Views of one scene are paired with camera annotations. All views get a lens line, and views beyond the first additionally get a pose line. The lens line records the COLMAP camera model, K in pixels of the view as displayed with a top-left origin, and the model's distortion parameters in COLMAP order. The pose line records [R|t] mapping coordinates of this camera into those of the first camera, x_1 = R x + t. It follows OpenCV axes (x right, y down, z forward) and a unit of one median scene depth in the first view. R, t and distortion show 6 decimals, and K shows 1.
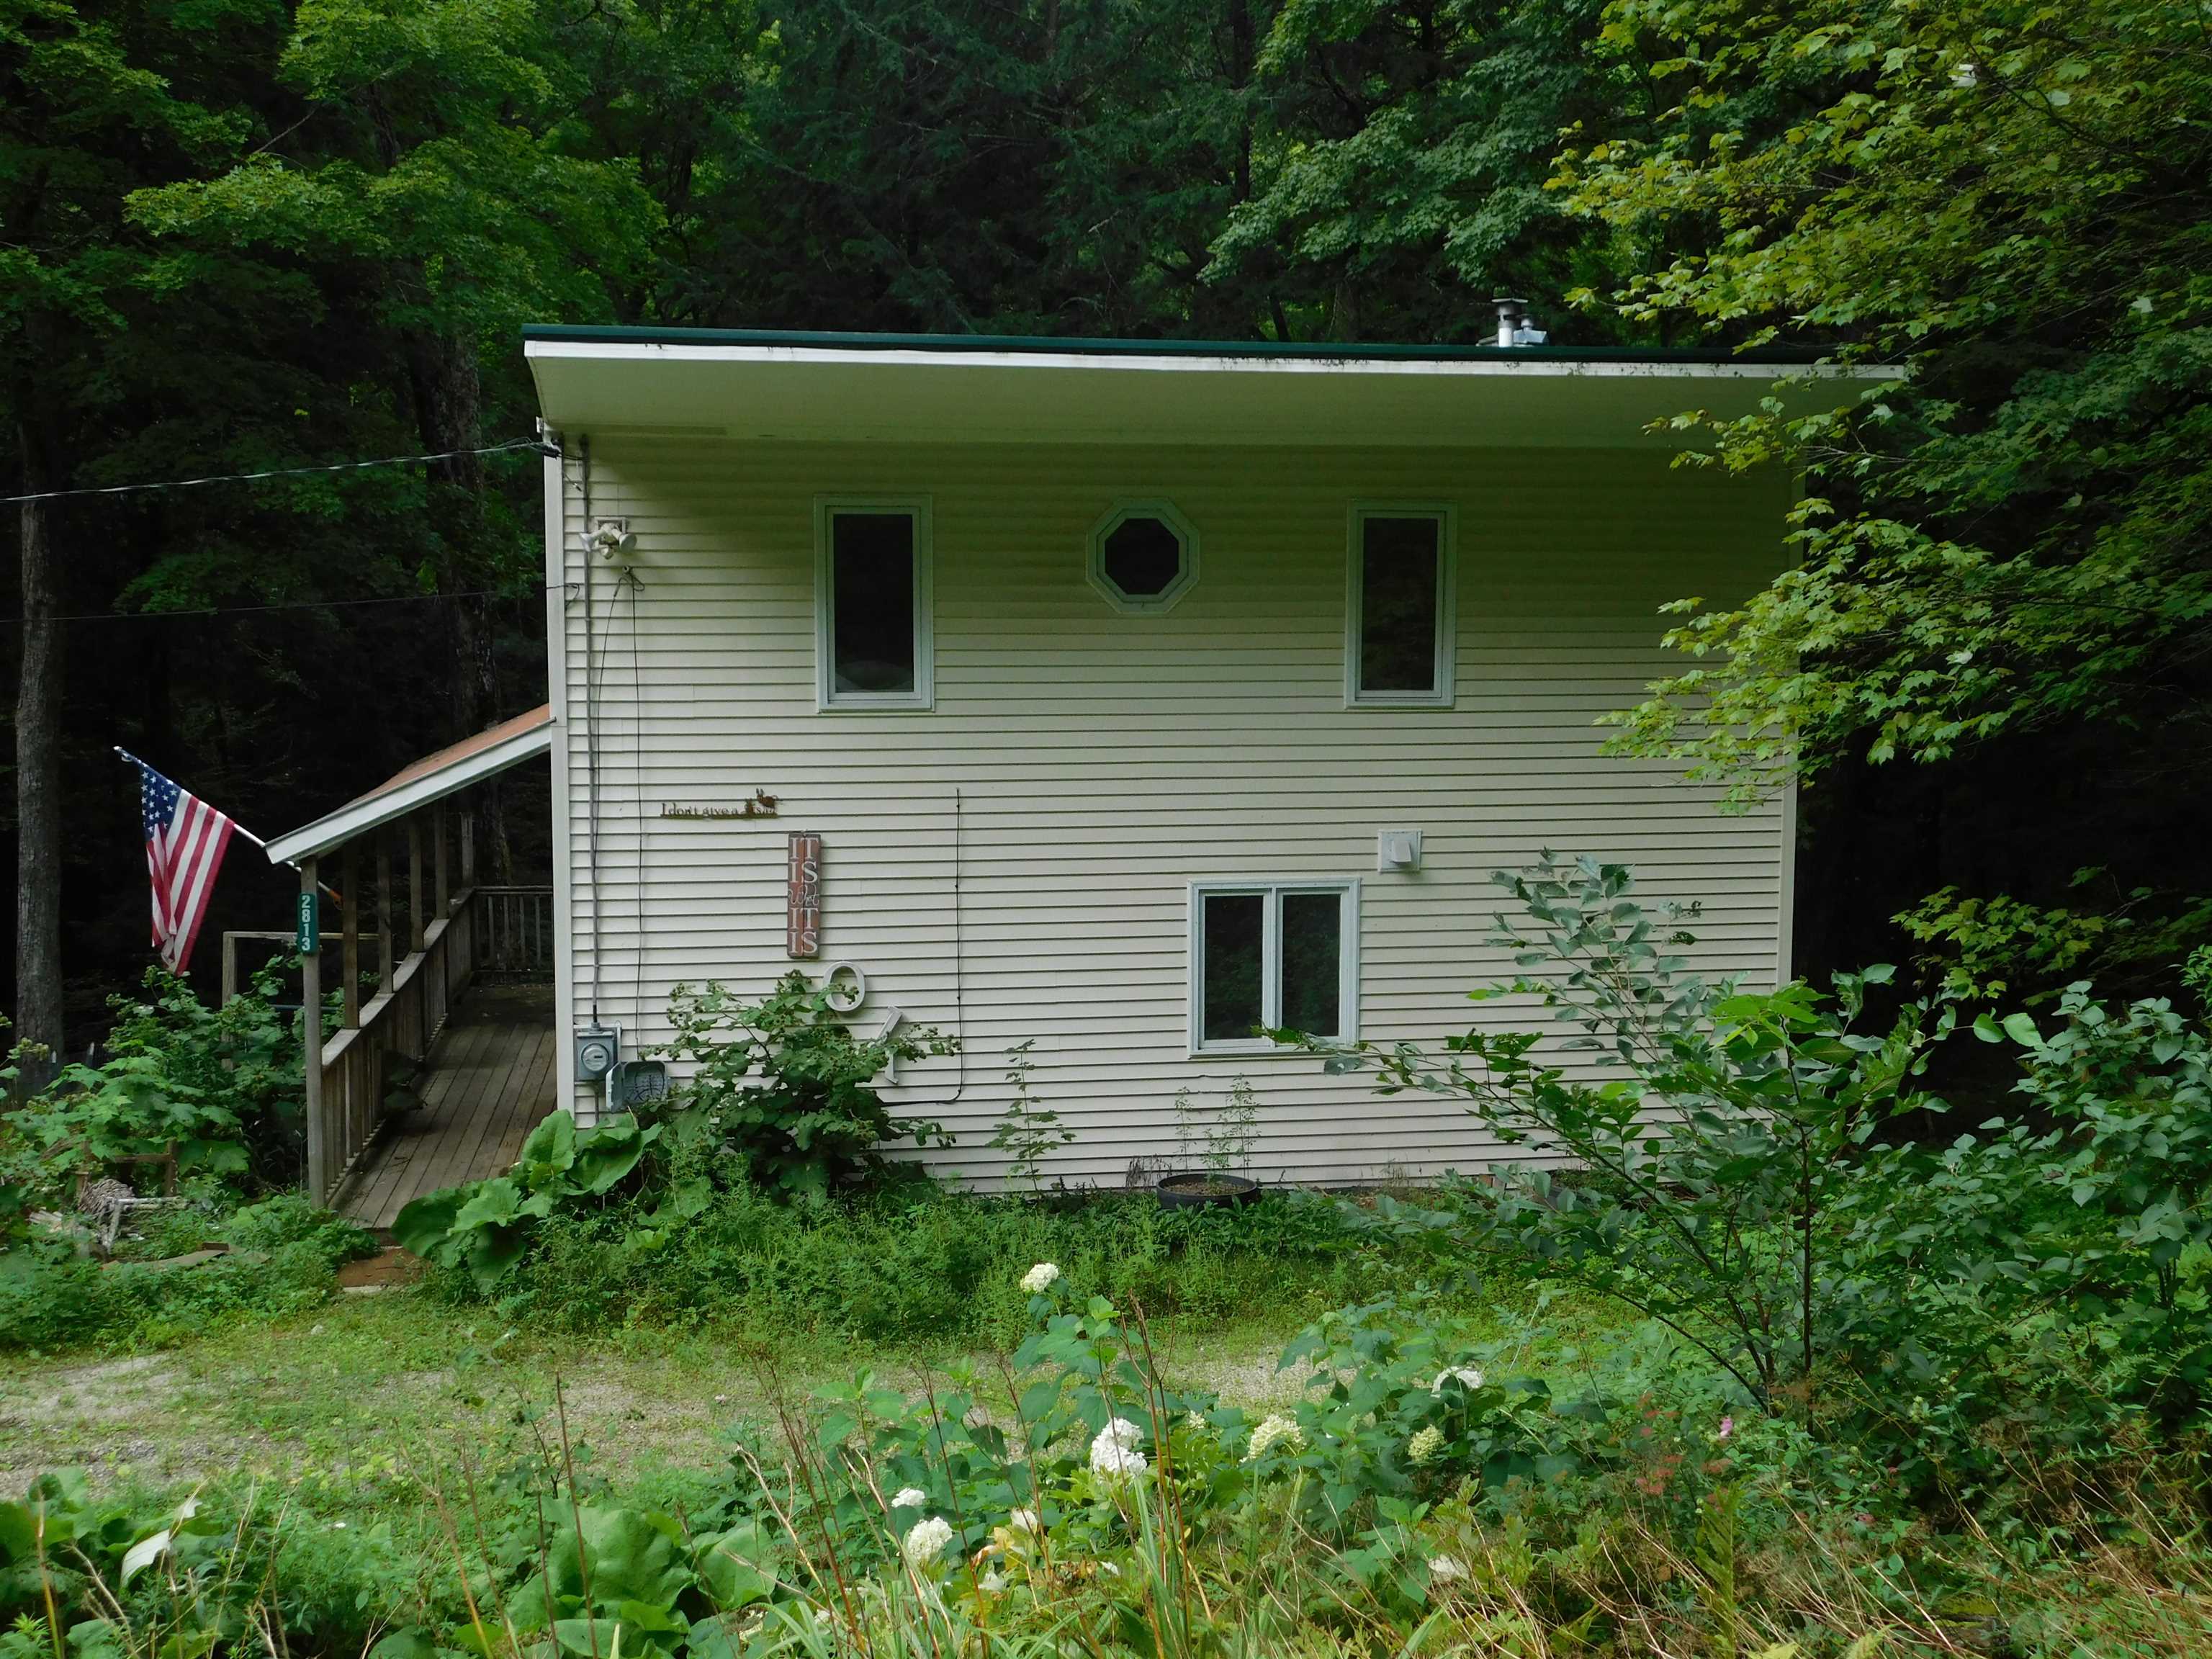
lens RADIAL K [[2325.5, 0, 1112.3], [0, 2325.5, 832.9], [0, 0, 1]] dist [0.009364, 0.000000]
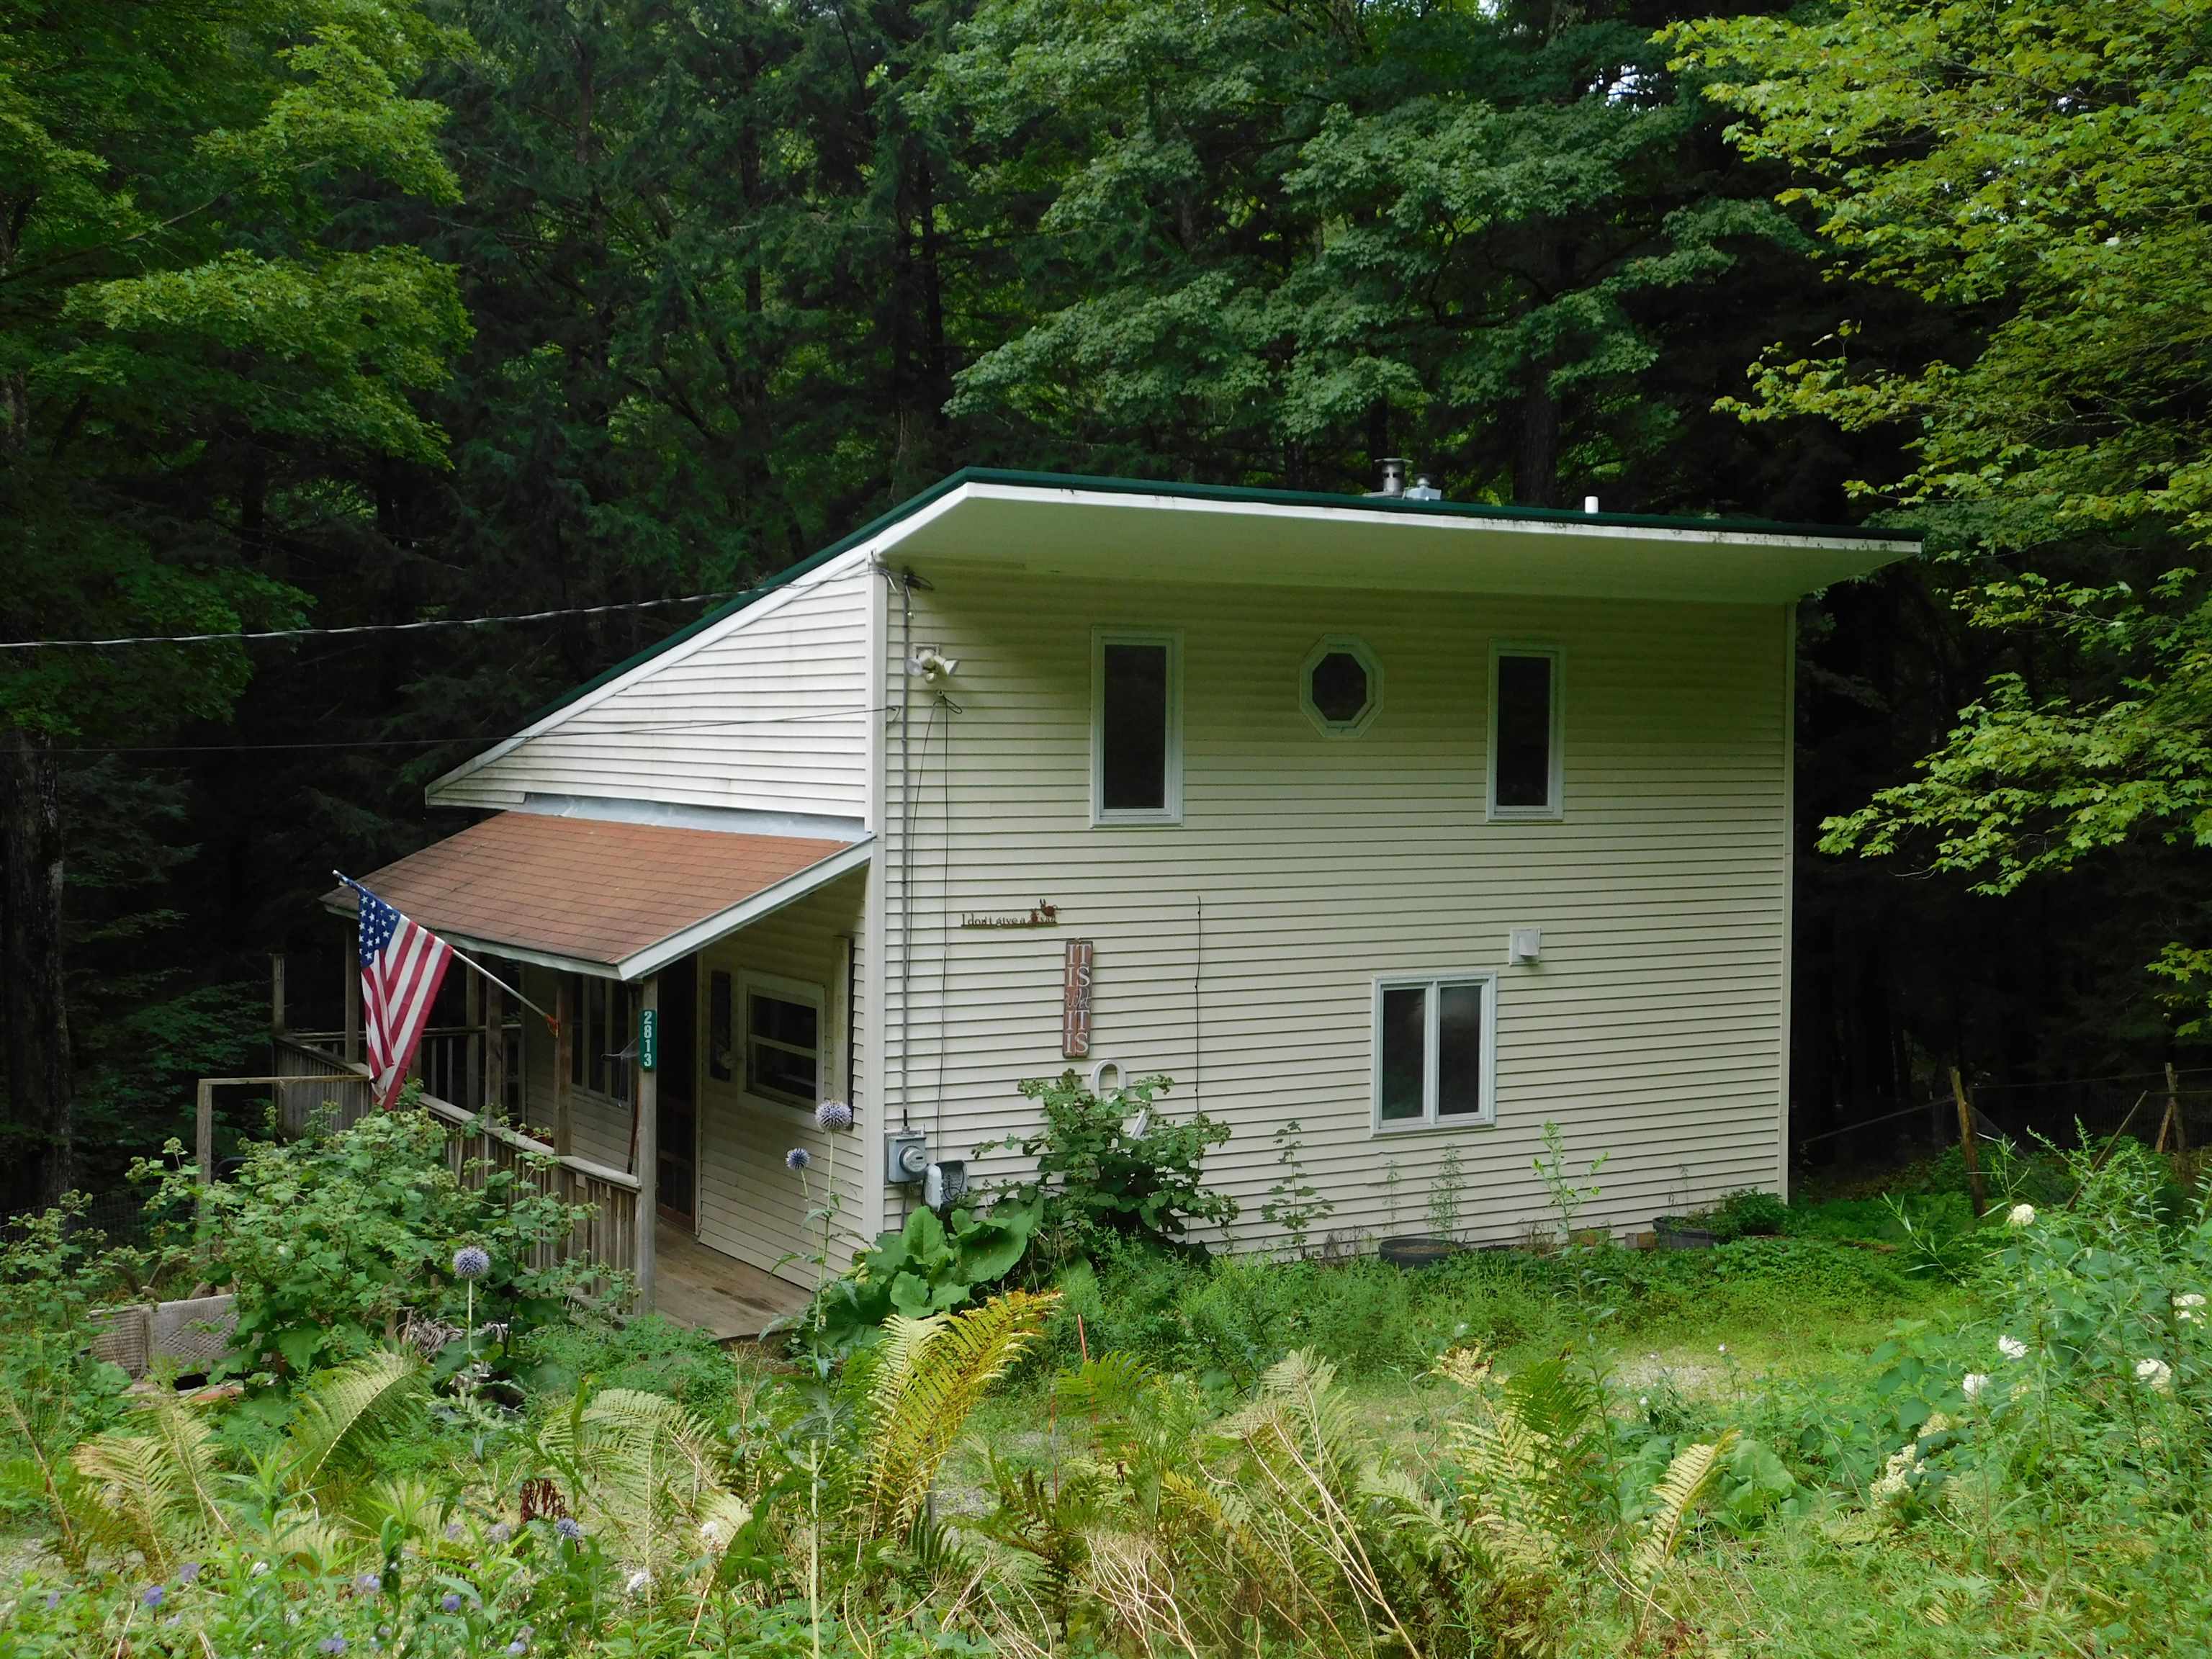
lens RADIAL K [[2606.2, 0, 1101.8], [0, 2606.2, 828.1], [0, 0, 1]] dist [0.000315, 0.000000]
pose [[0.930929, -0.007162, 0.365130, -0.557025], [0.030517, 0.997836, -0.058233, 0.018751], [-0.363923, 0.065354, 0.929134, -0.121298]]
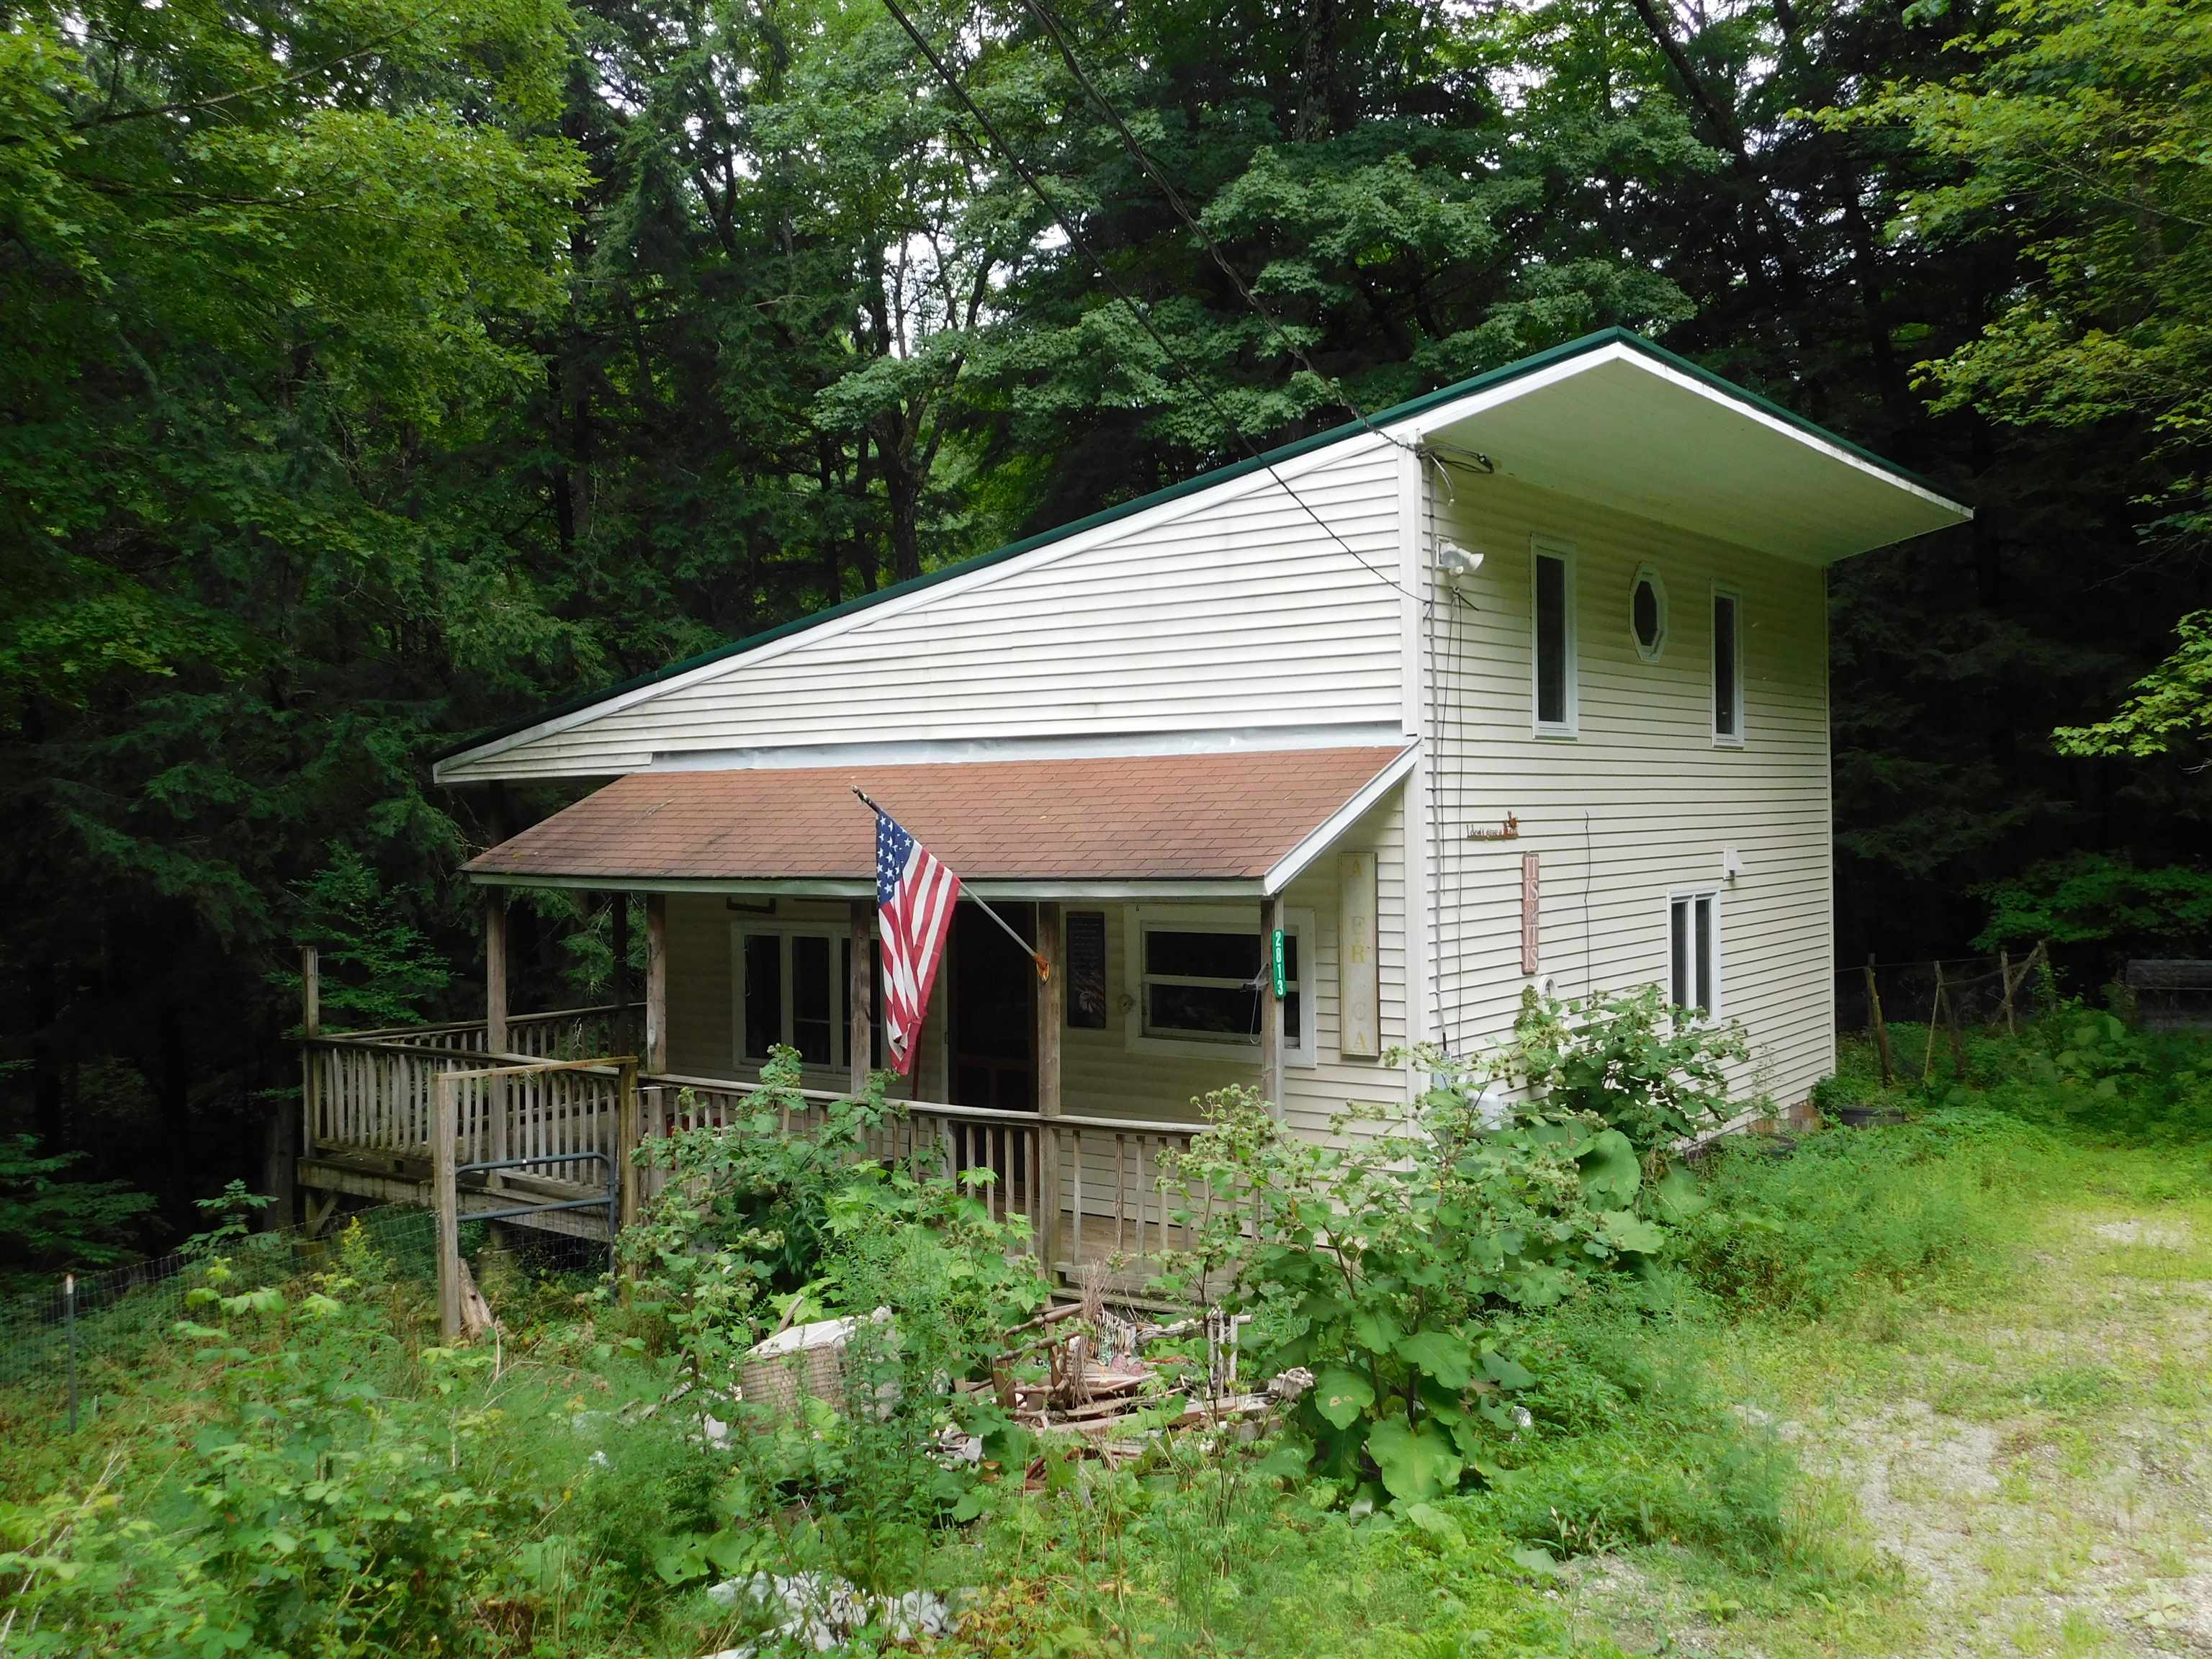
lens RADIAL K [[1955.6, 0, 1104.6], [0, 1955.6, 825.1], [0, 0, 1]] dist [0.006156, -0.004442]
pose [[0.720883, -0.016876, 0.692851, -0.876939], [0.086205, 0.994123, -0.065479, 0.028764], [-0.687674, 0.106930, 0.718102, 0.493636]]
